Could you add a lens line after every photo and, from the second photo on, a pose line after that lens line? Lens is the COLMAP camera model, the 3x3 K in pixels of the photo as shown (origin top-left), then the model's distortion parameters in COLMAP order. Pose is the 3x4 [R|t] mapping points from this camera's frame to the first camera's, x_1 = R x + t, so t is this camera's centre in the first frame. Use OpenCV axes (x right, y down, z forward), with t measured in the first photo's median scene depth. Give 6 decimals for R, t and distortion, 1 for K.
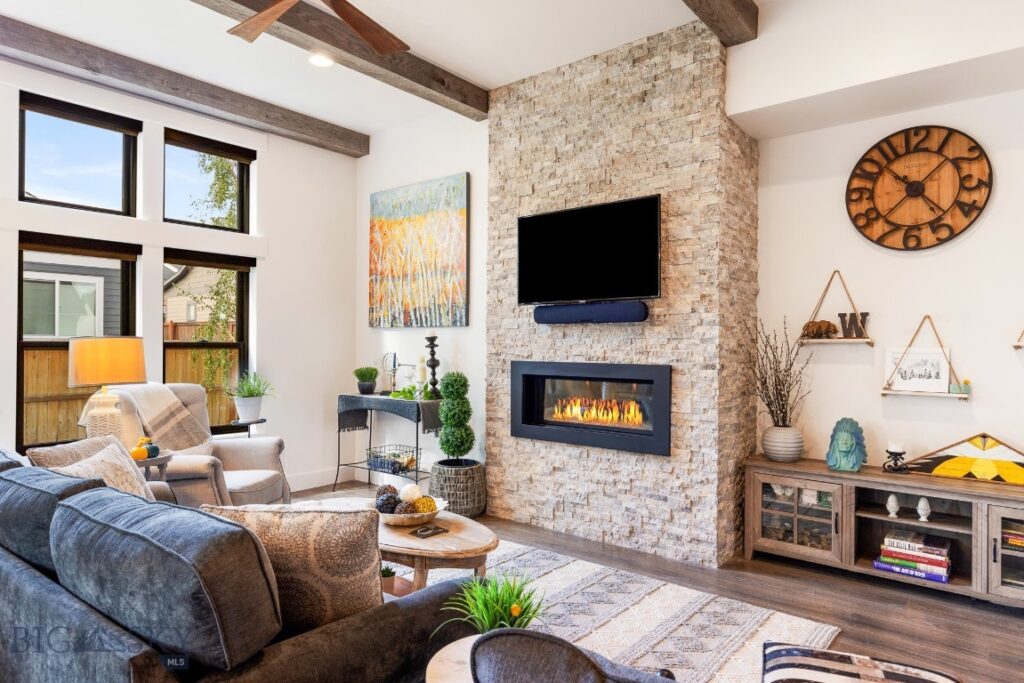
lens RADIAL K [[629.2, 0, 512.3], [0, 629.2, 343.3], [0, 0, 1]] dist [-0.003035, -0.004496]
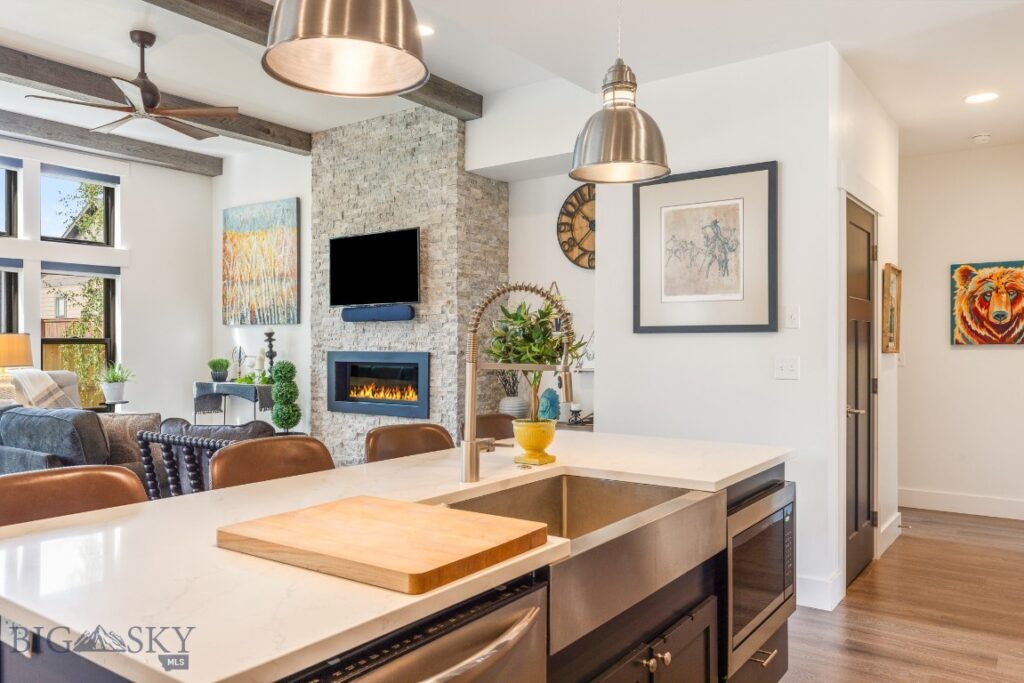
lens RADIAL K [[762.6, 0, 511.7], [0, 762.6, 340.9], [0, 0, 1]] dist [-0.002530, -0.003070]
pose [[0.997949, -0.007185, 0.063609, 0.280298], [0.007118, 0.999974, 0.001290, 0.008318], [-0.063617, -0.000834, 0.997974, -0.570065]]
